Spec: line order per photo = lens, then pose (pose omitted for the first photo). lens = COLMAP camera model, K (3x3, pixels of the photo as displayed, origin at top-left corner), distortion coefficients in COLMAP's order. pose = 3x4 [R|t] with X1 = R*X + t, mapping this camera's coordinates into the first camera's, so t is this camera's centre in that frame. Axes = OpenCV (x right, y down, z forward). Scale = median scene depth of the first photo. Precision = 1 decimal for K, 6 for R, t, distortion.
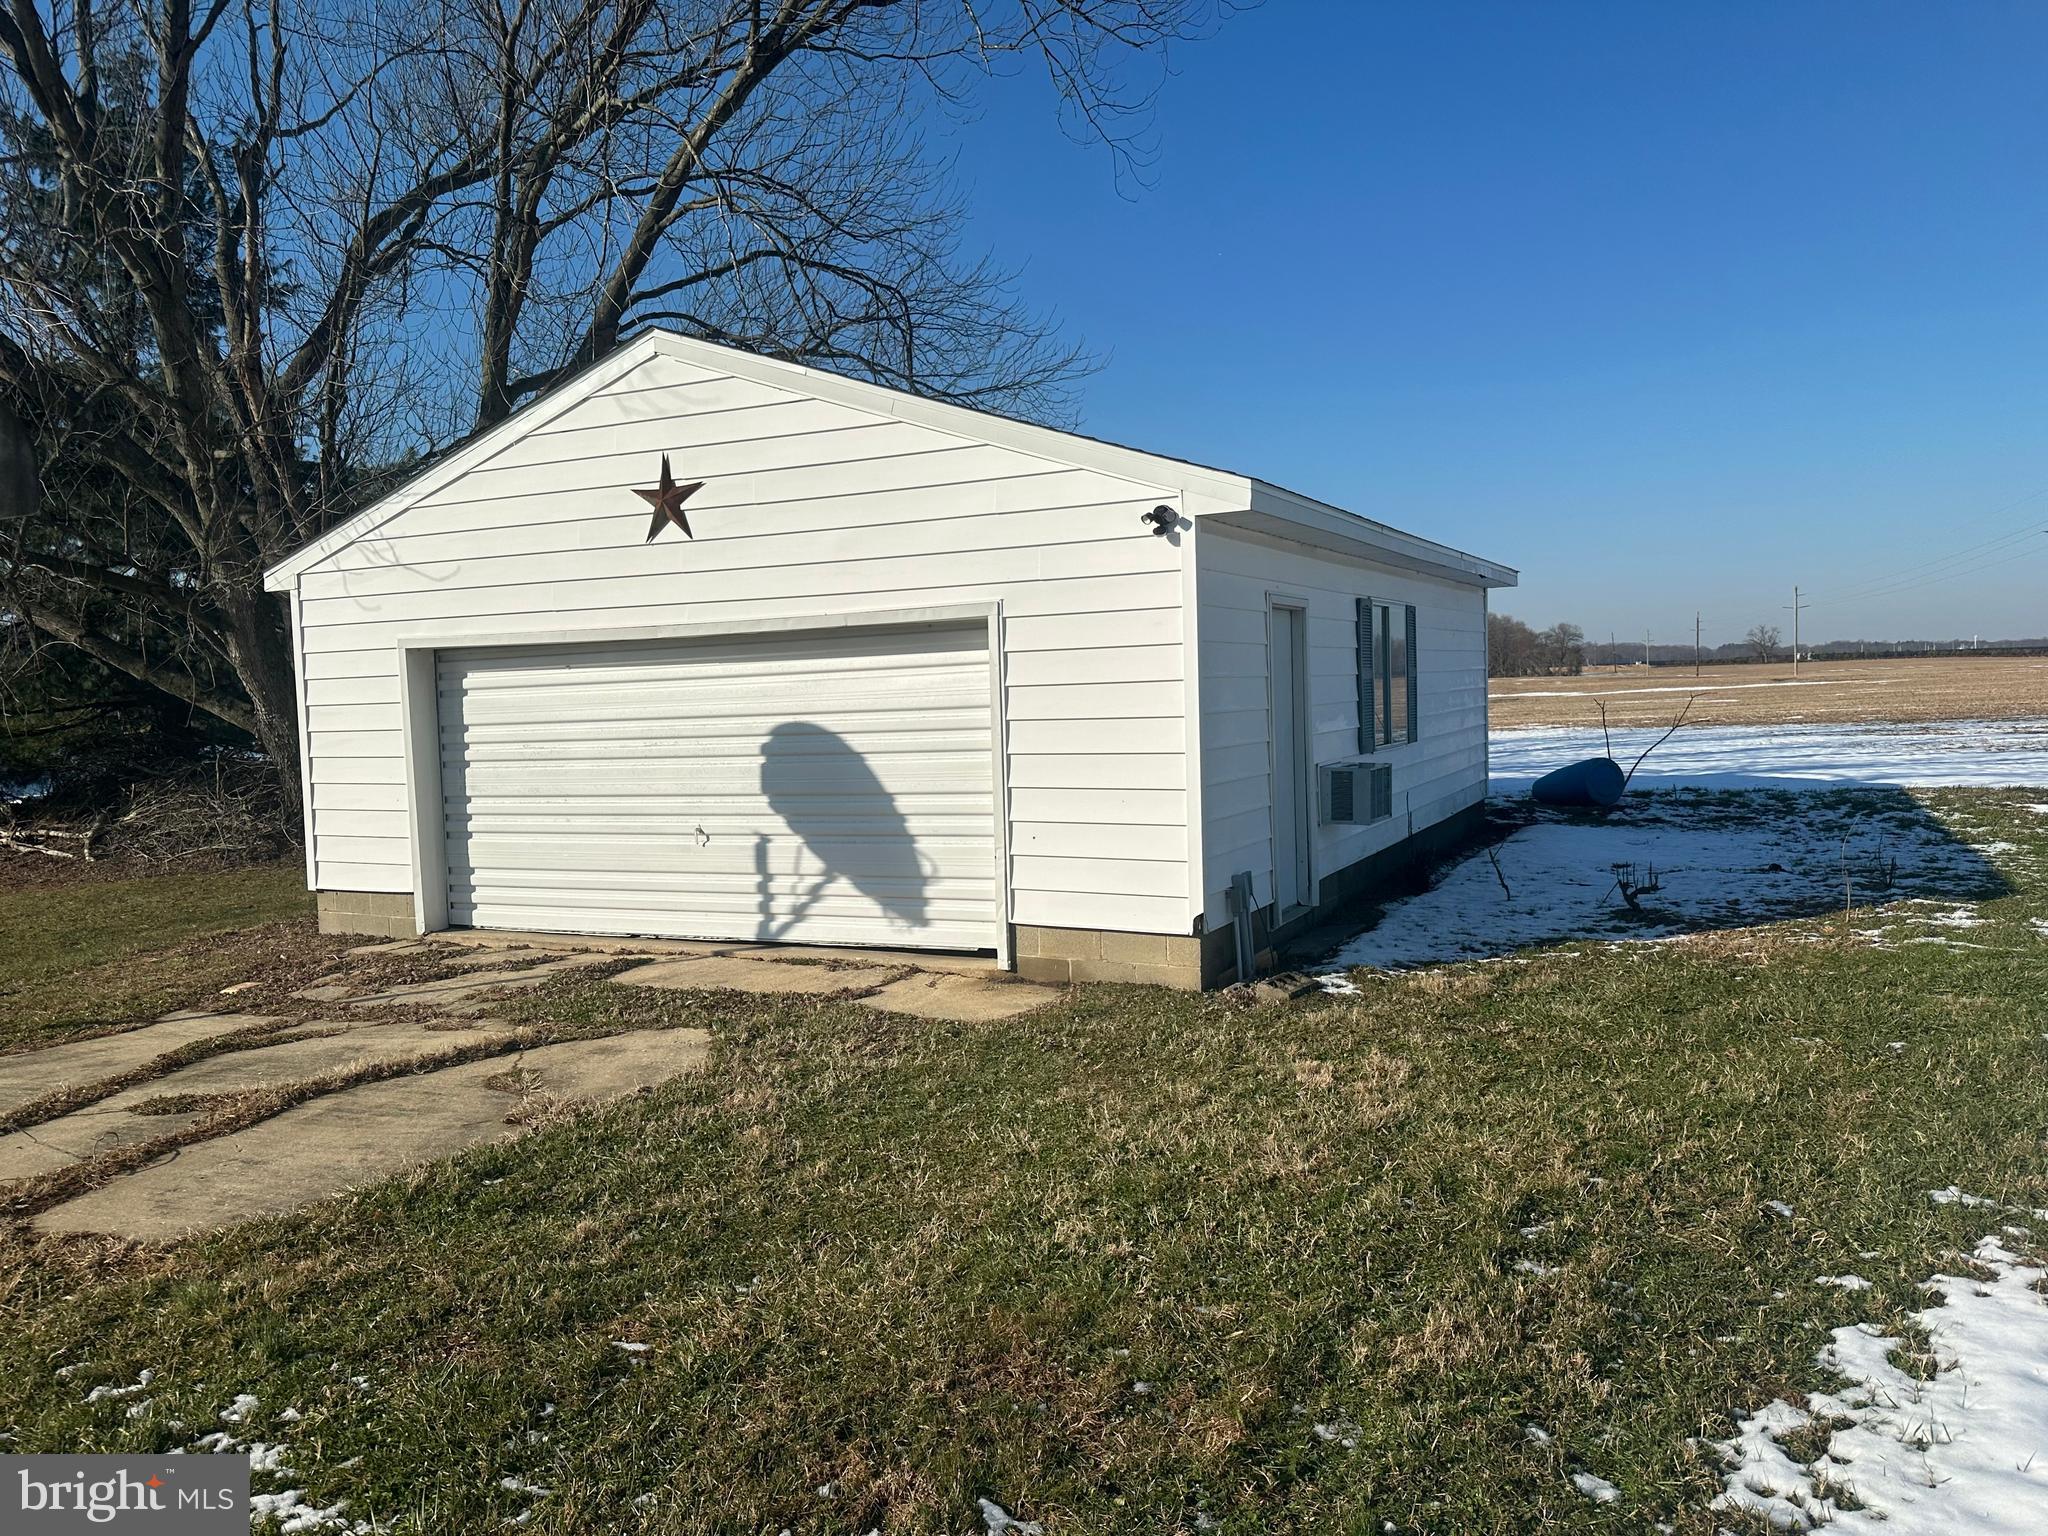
lens RADIAL K [[1432.2, 0, 1027.2], [0, 1432.2, 759.3], [0, 0, 1]] dist [0.097550, -0.137093]
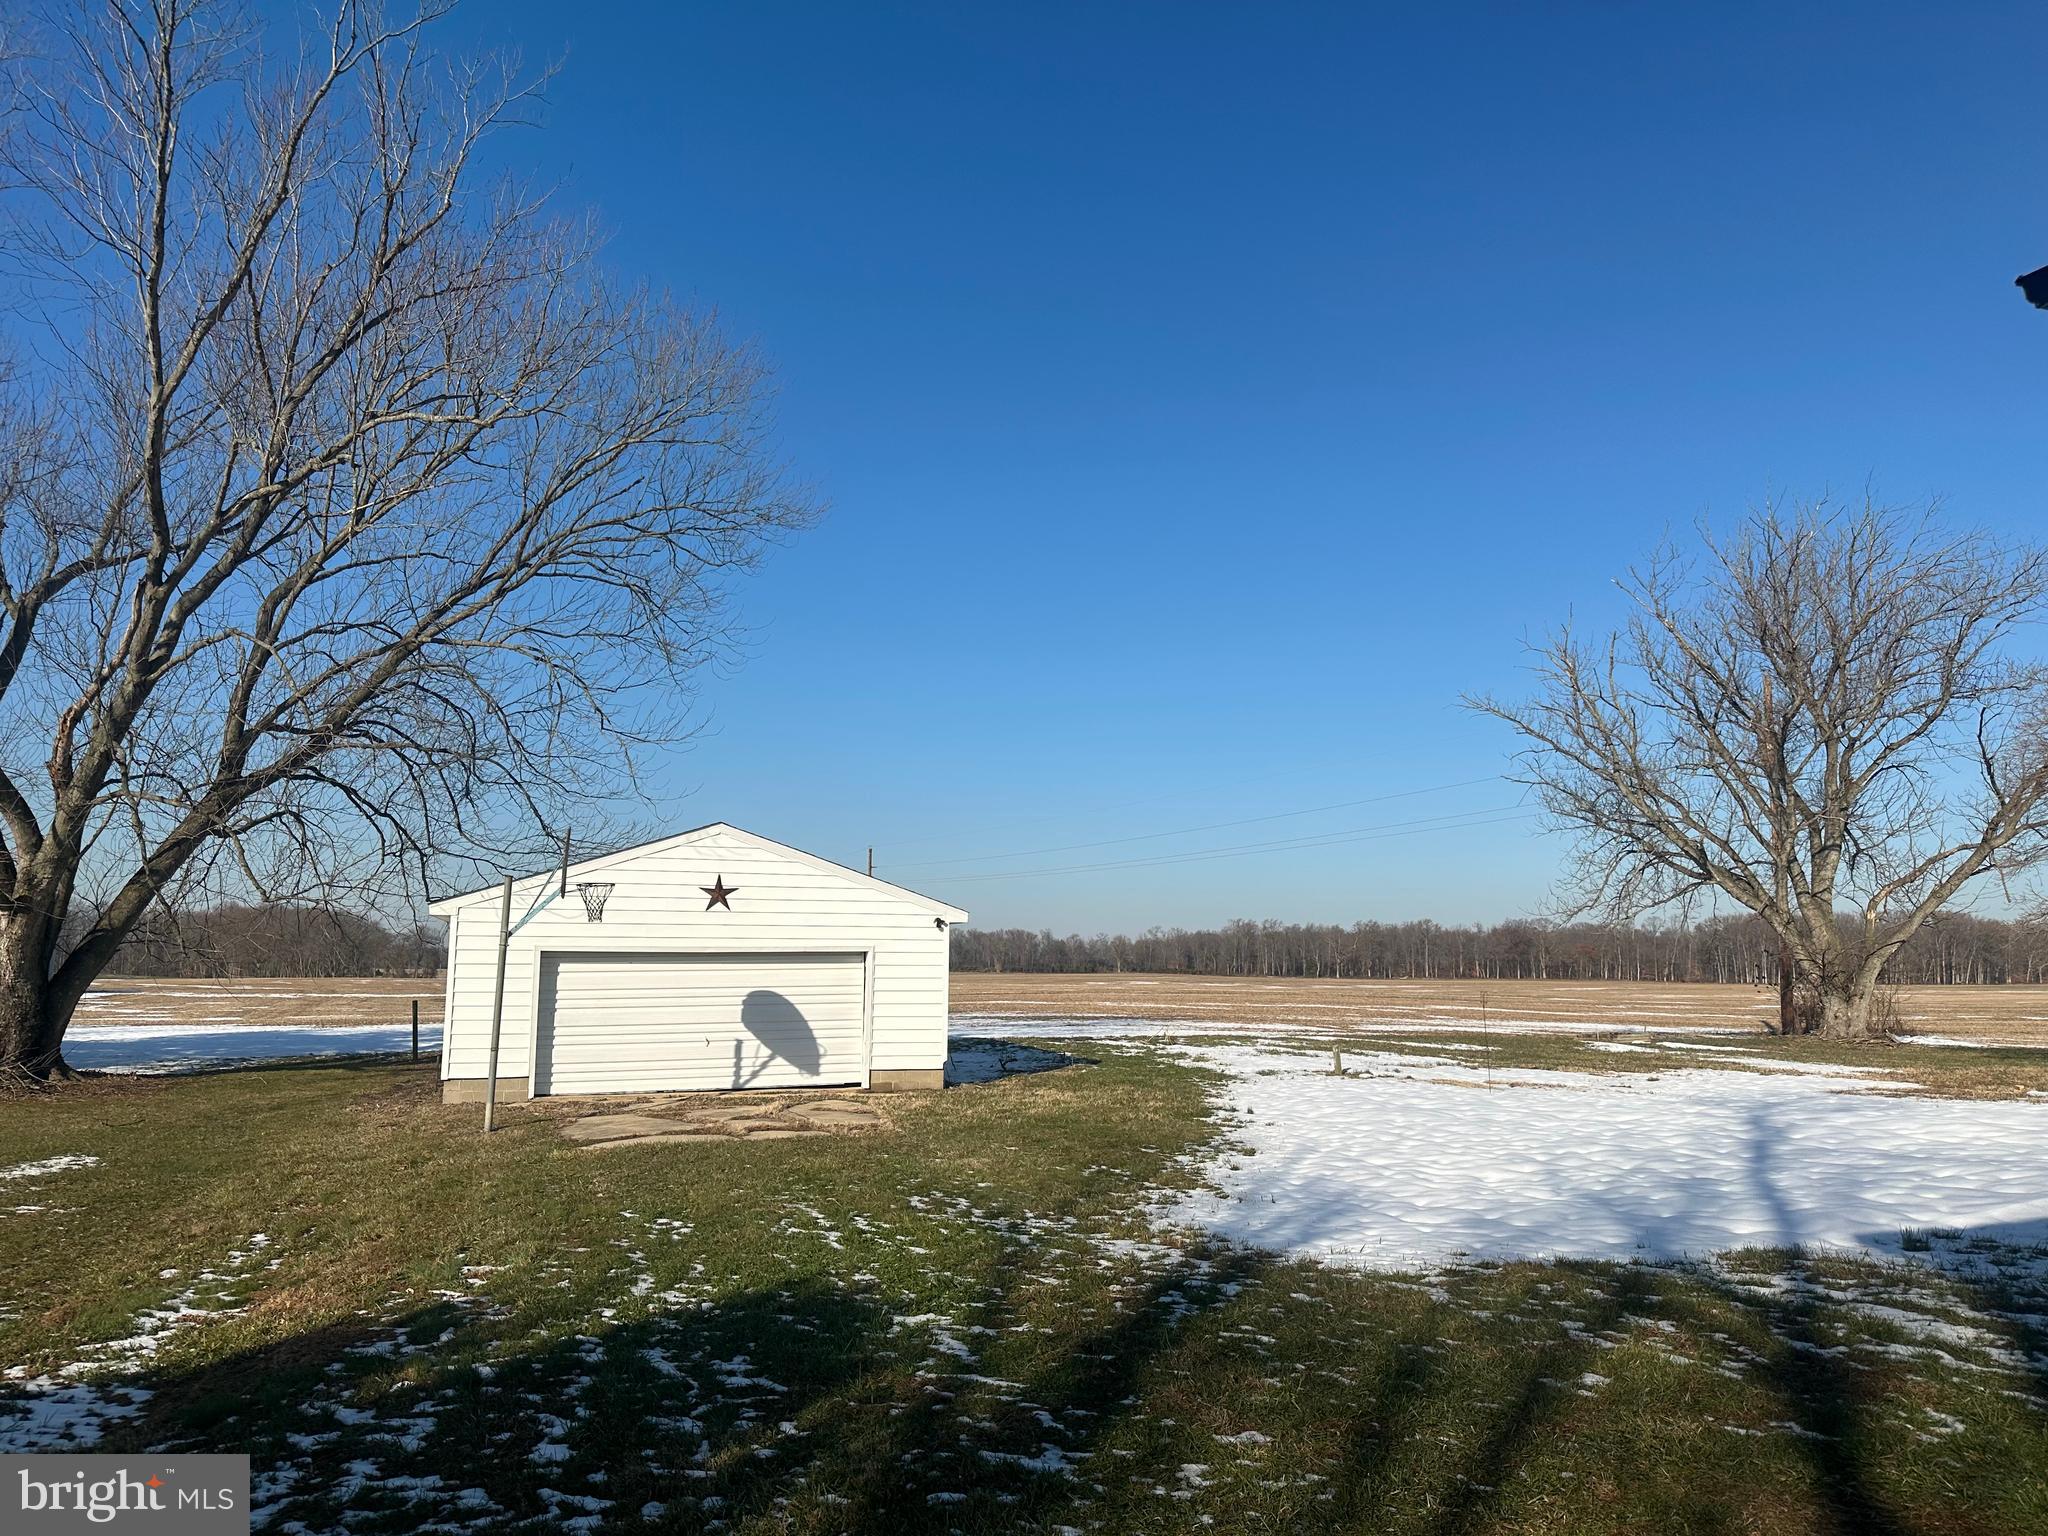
lens RADIAL K [[1432.2, 0, 1027.2], [0, 1432.2, 759.3], [0, 0, 1]] dist [0.097550, -0.137093]
pose [[0.708448, 0.137921, 0.692156, -1.539892], [0.007830, 0.979123, -0.203117, 0.085950], [-0.705720, 0.149317, 0.692577, -1.006695]]
